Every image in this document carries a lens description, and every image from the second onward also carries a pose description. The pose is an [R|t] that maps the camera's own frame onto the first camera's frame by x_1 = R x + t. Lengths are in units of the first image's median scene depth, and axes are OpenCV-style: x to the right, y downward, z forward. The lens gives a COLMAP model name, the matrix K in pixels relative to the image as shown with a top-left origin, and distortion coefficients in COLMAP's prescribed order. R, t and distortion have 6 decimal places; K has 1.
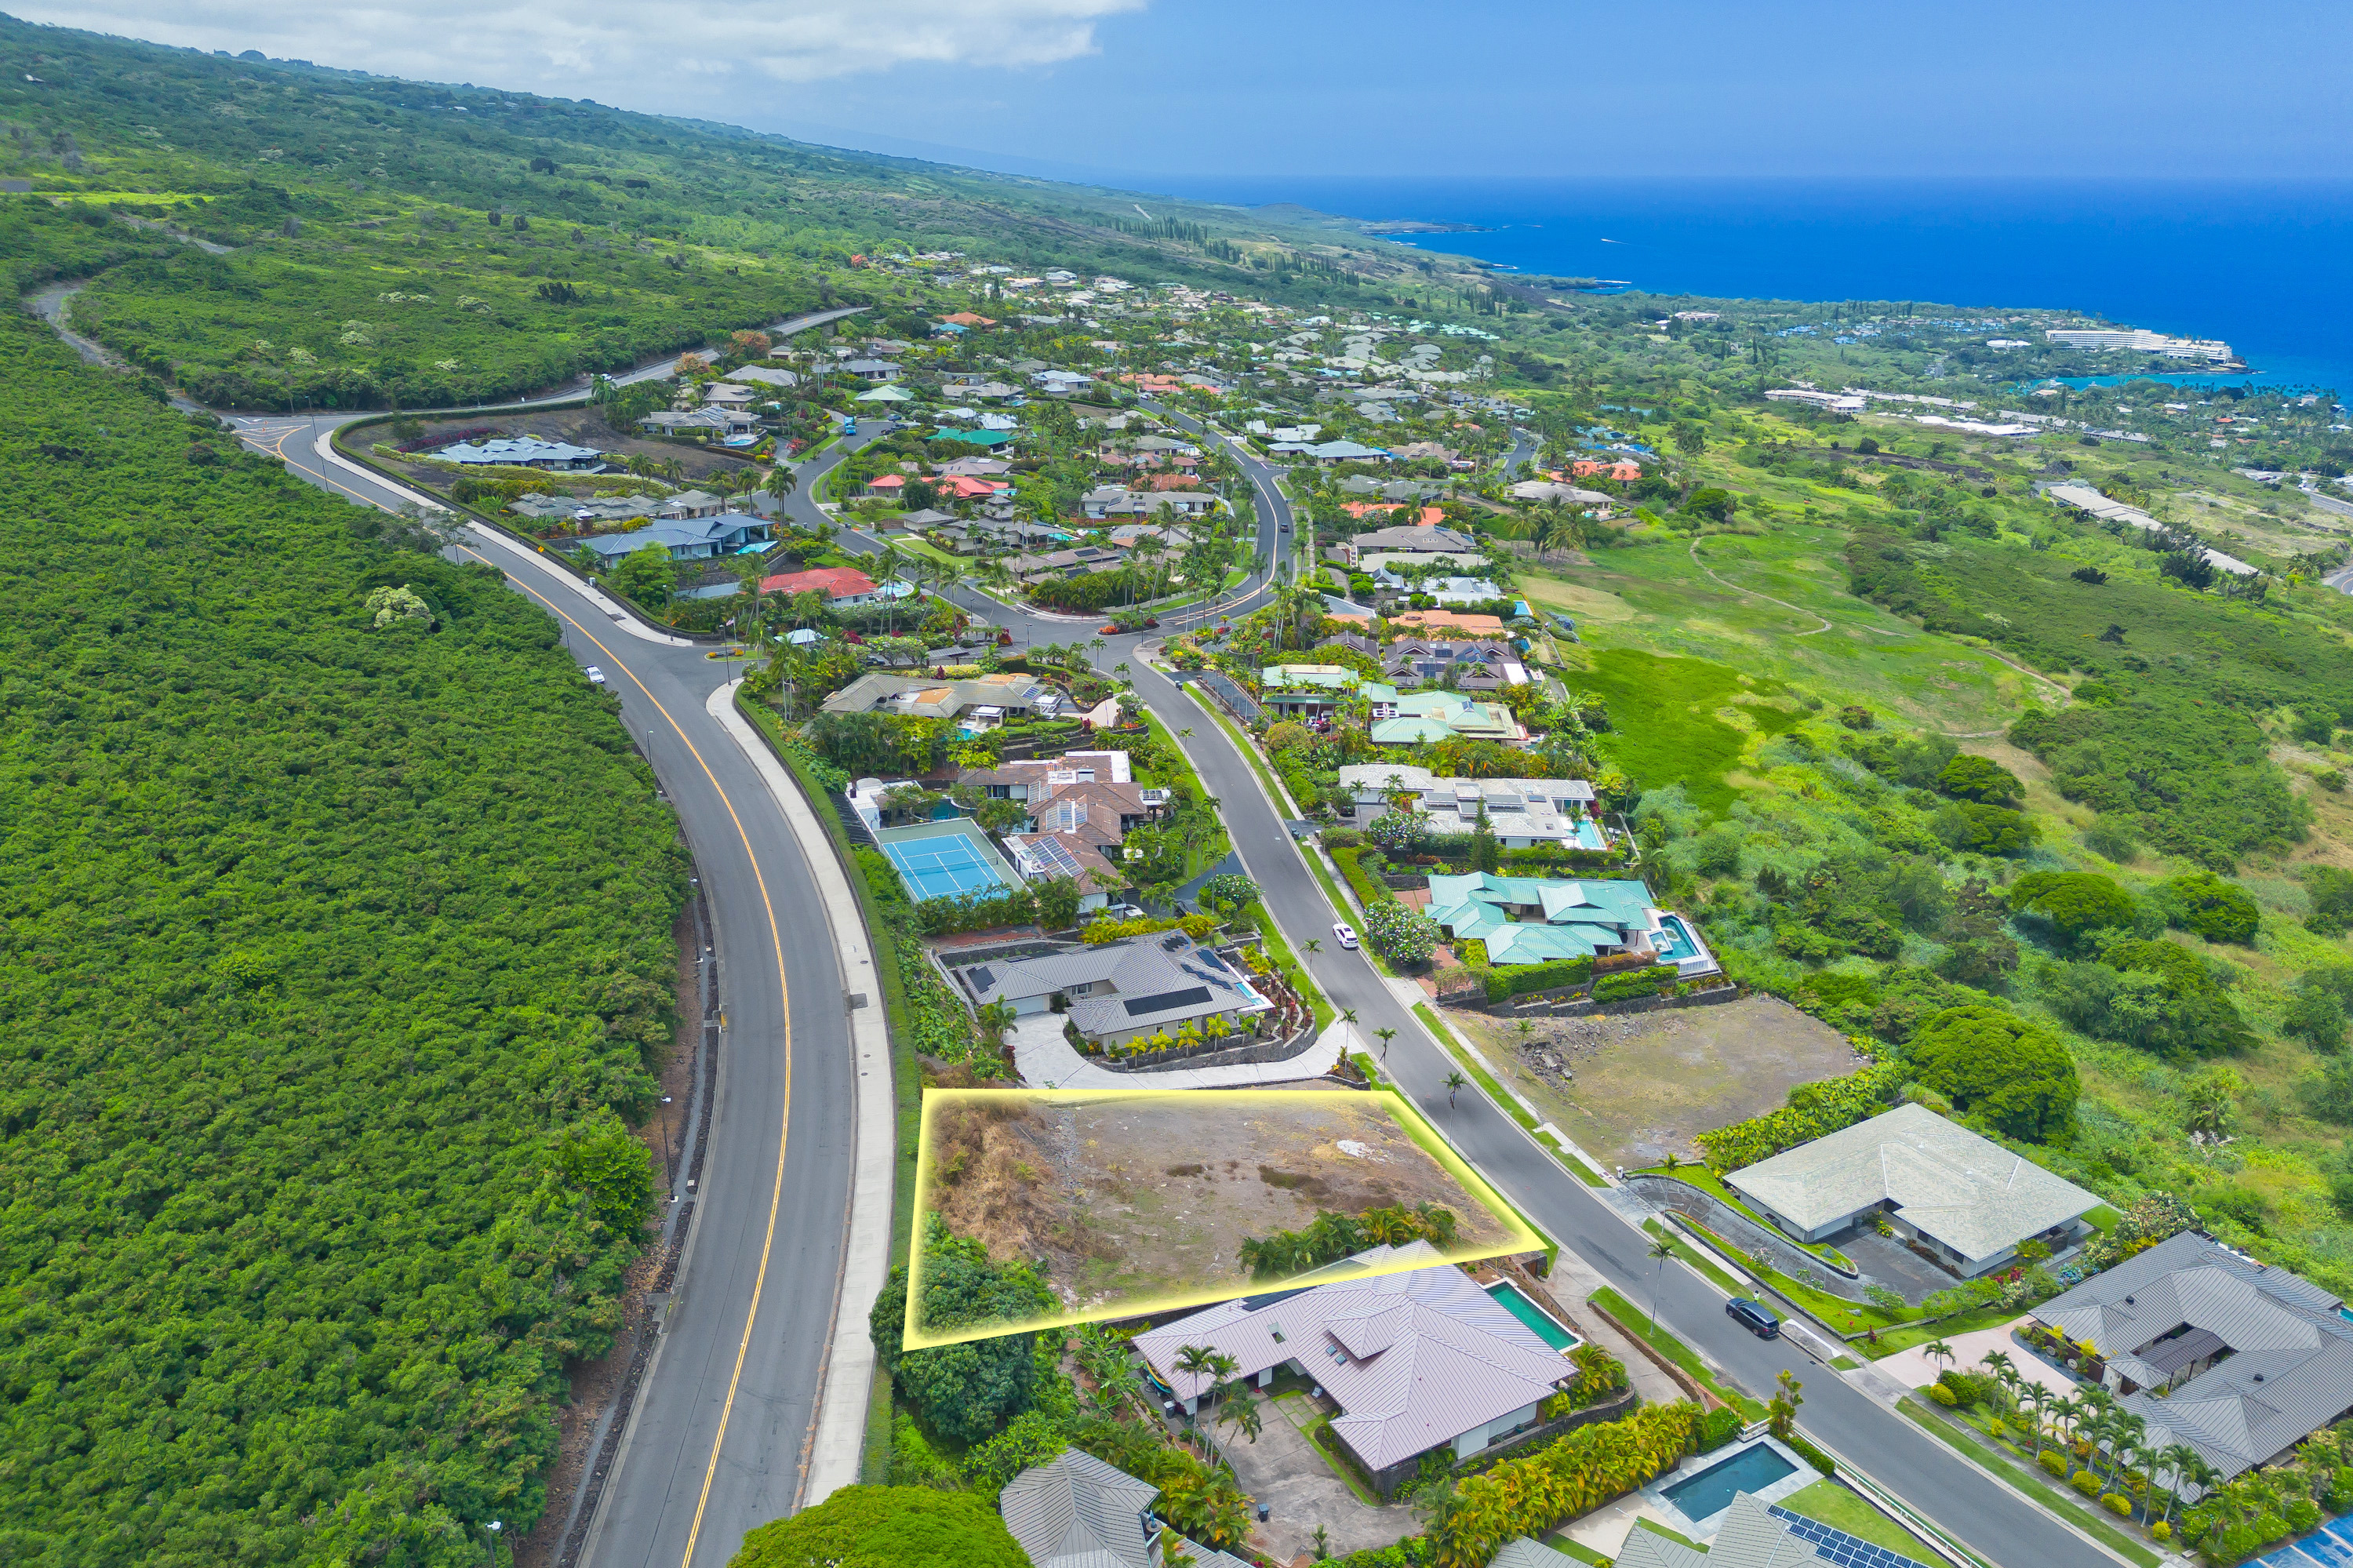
lens RADIAL K [[1663.1, 0, 1167.1], [0, 1663.1, 788.4], [0, 0, 1]] dist [0.080263, -0.083223]
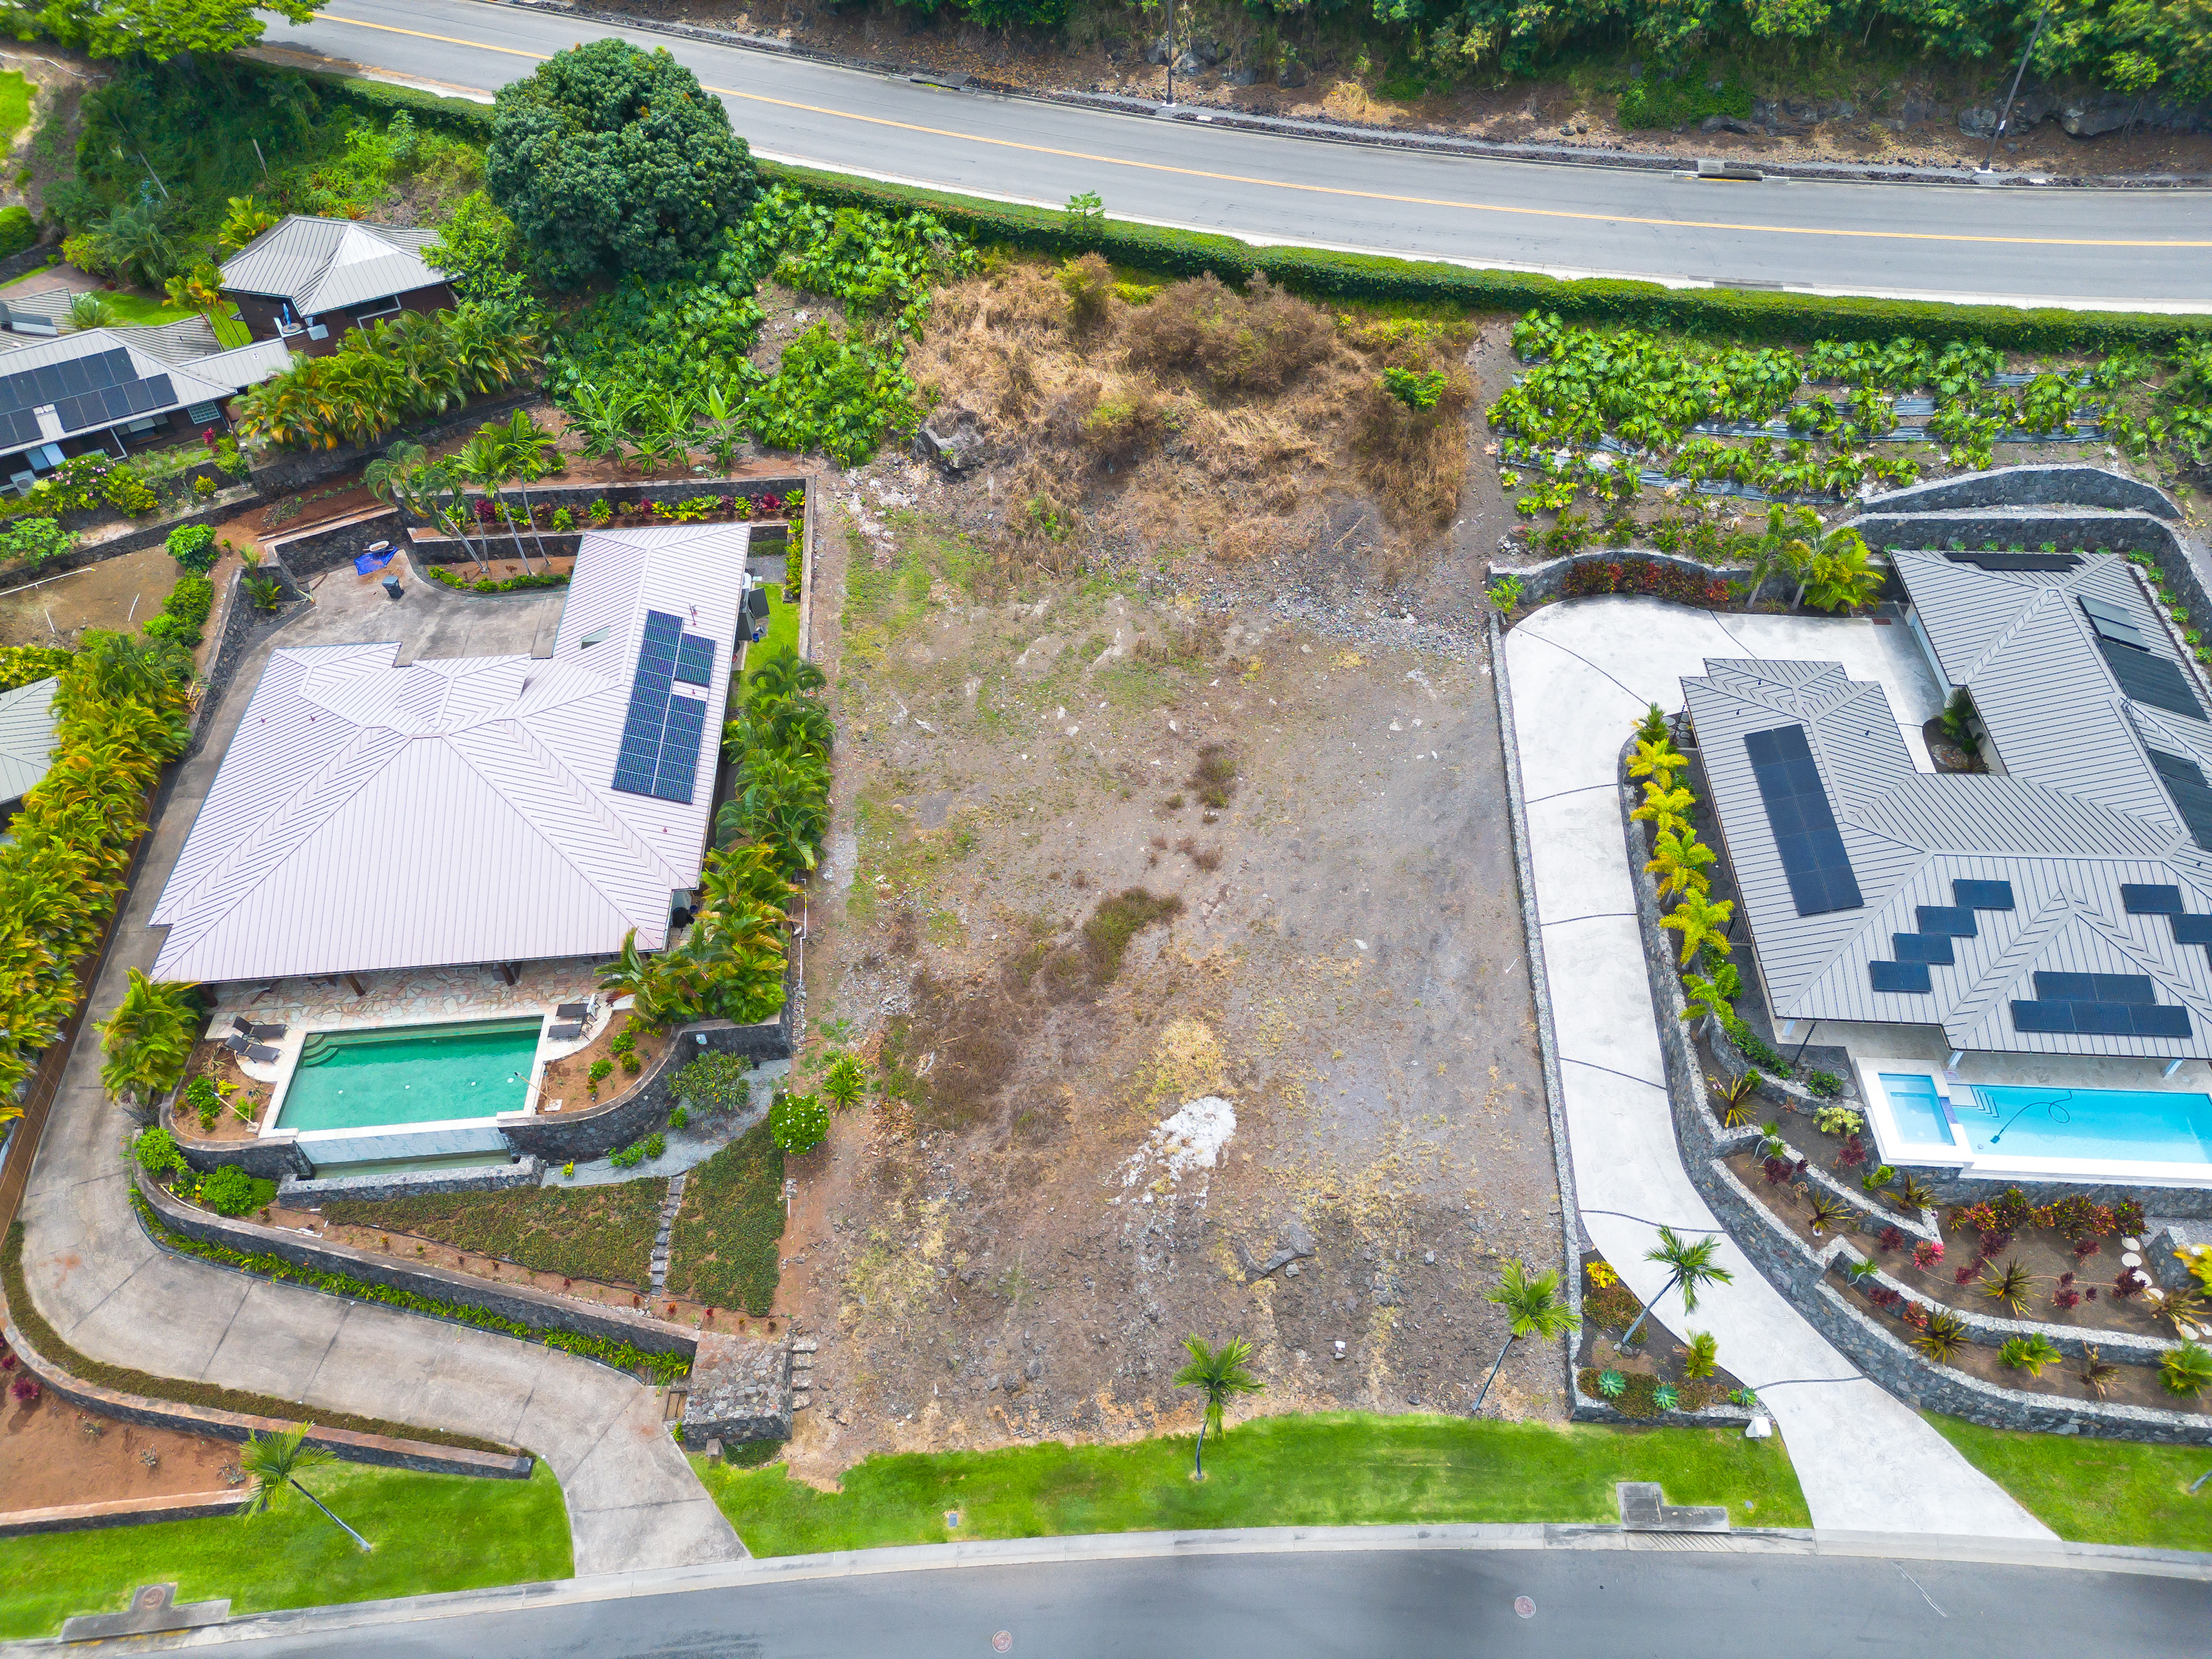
lens RADIAL K [[1561.7, 0, 1114.0], [0, 1561.7, 823.6], [0, 0, 1]] dist [0.080075, -0.085155]
pose [[-0.431512, 0.656815, -0.618379, 0.189209], [-0.298702, 0.542785, 0.784960, -0.065359], [0.851220, 0.523430, -0.038027, 0.611351]]
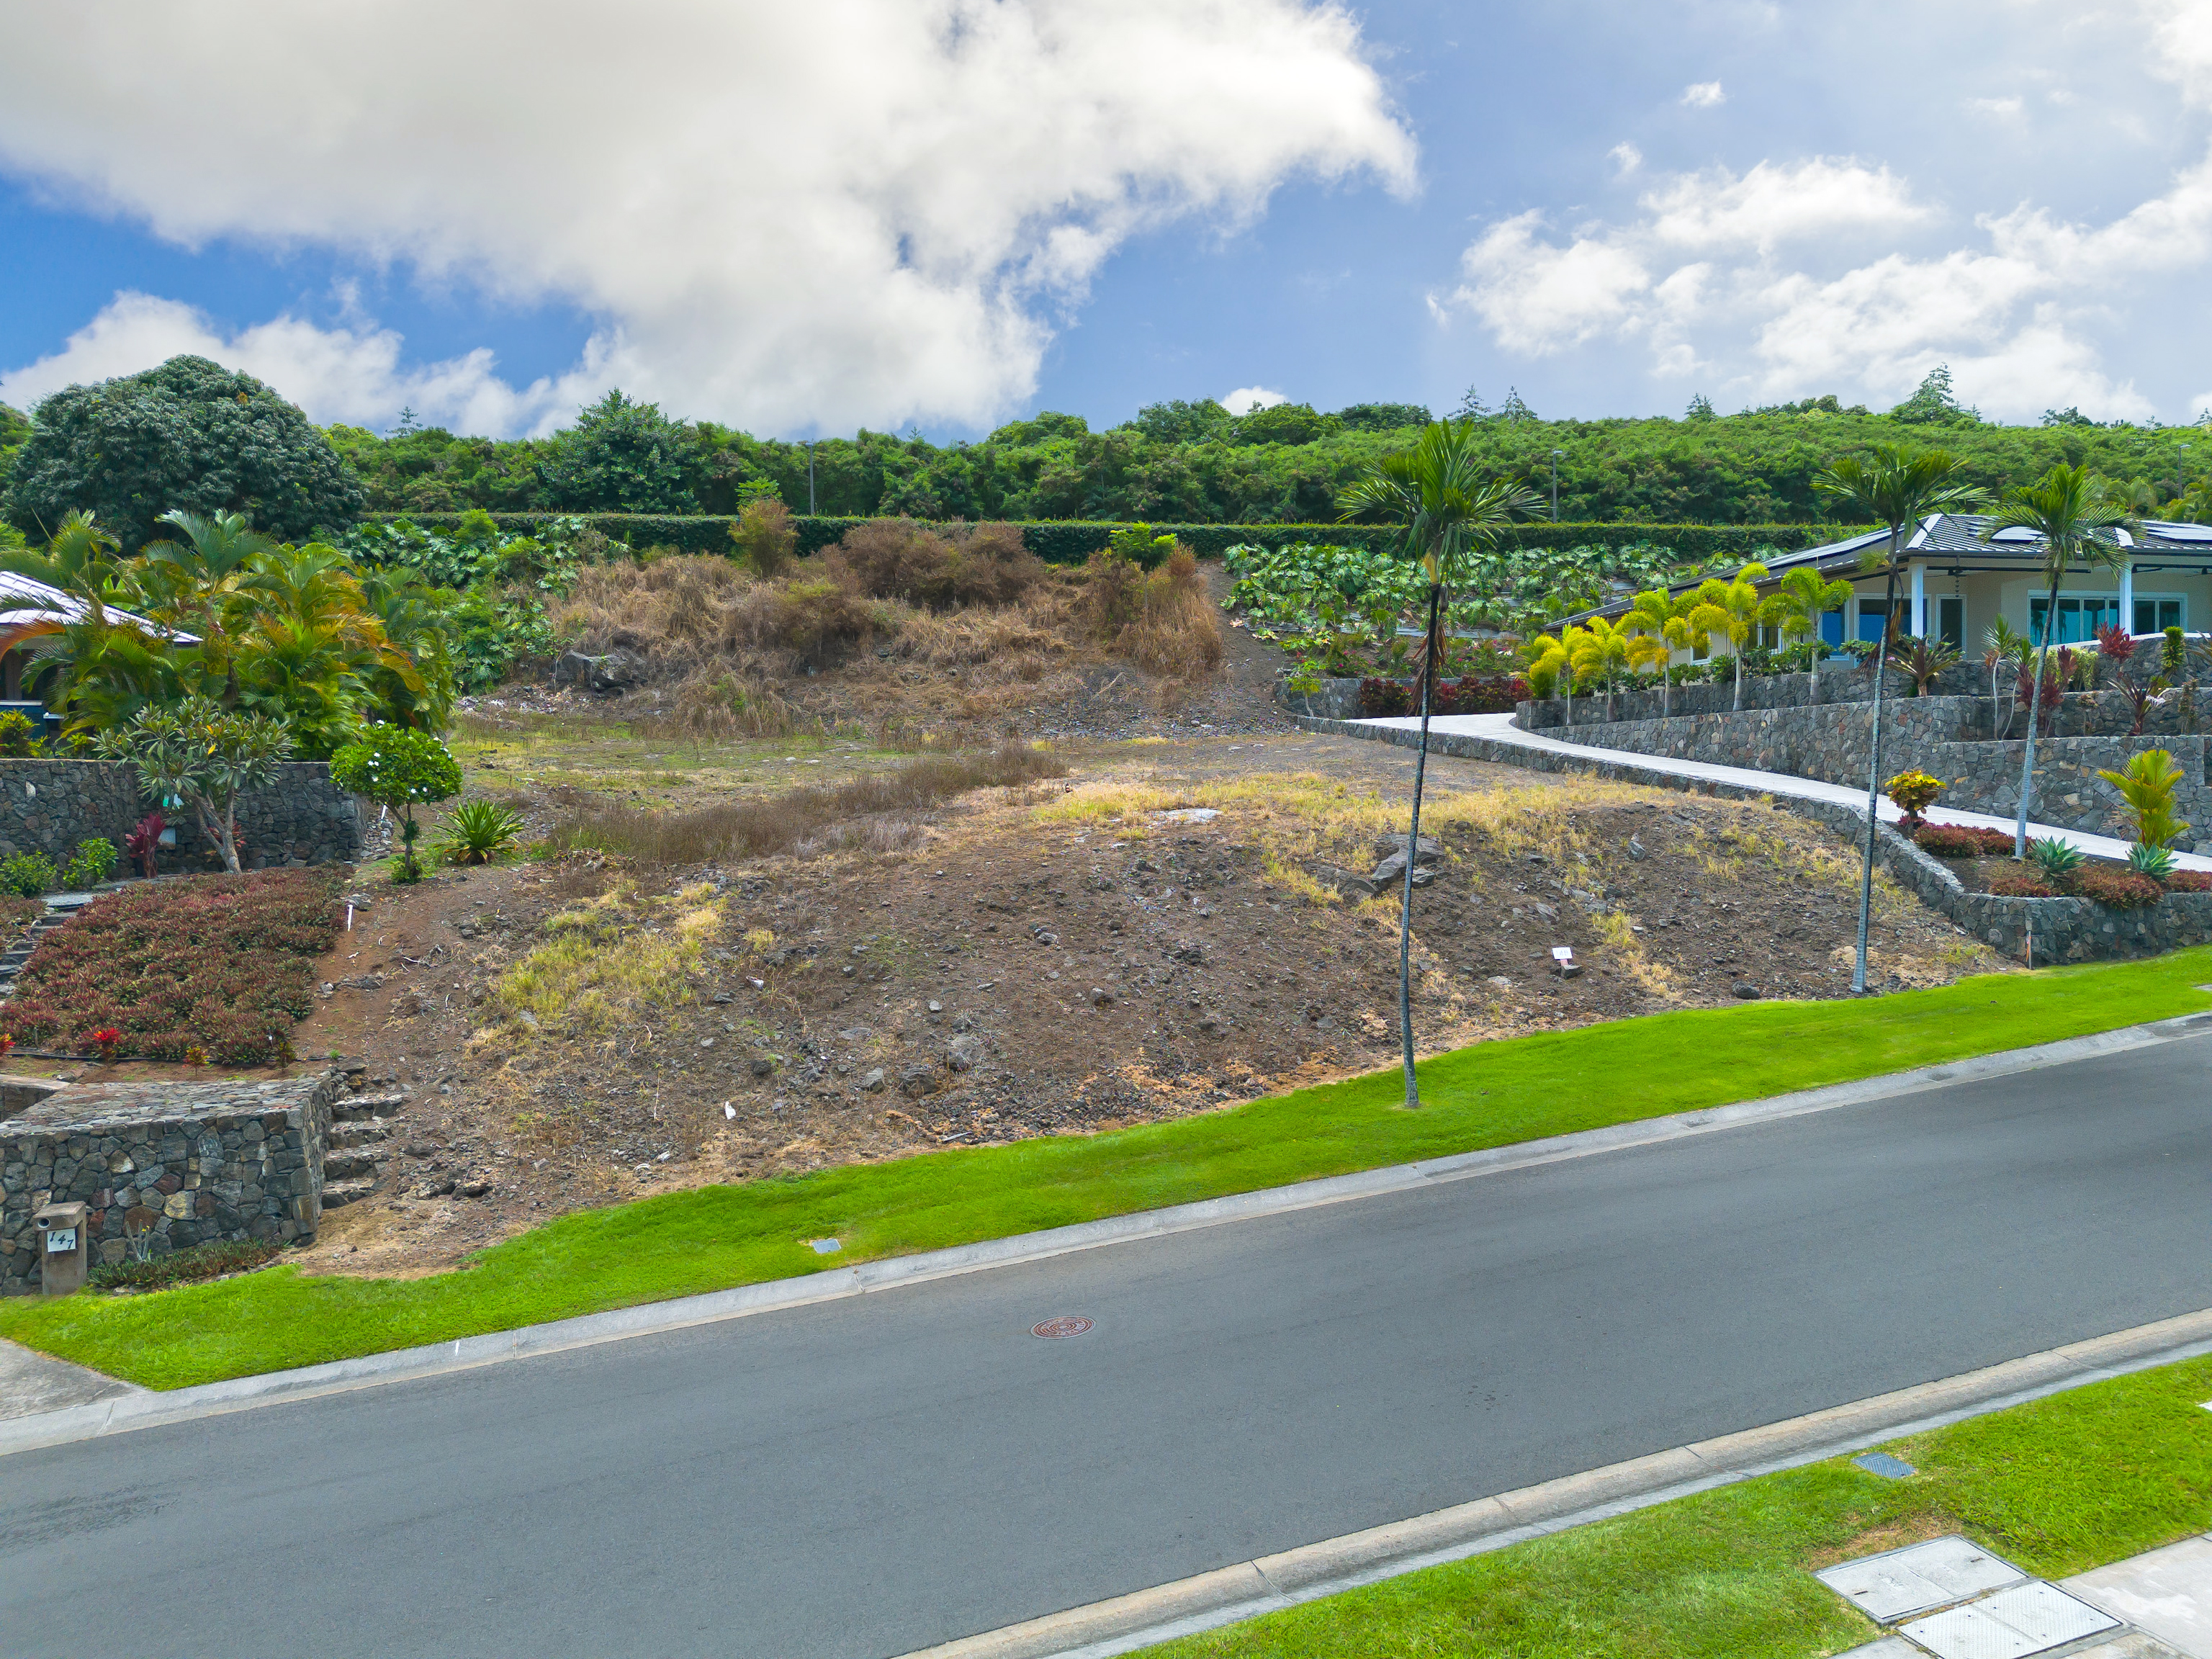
lens RADIAL K [[1561.7, 0, 1114.0], [0, 1561.7, 823.6], [0, 0, 1]] dist [0.080075, -0.085155]
pose [[-0.138078, 0.020353, -0.990212, 0.199911], [-0.335899, 0.939572, 0.066151, 0.130084], [0.931722, 0.341745, -0.122898, 0.648751]]
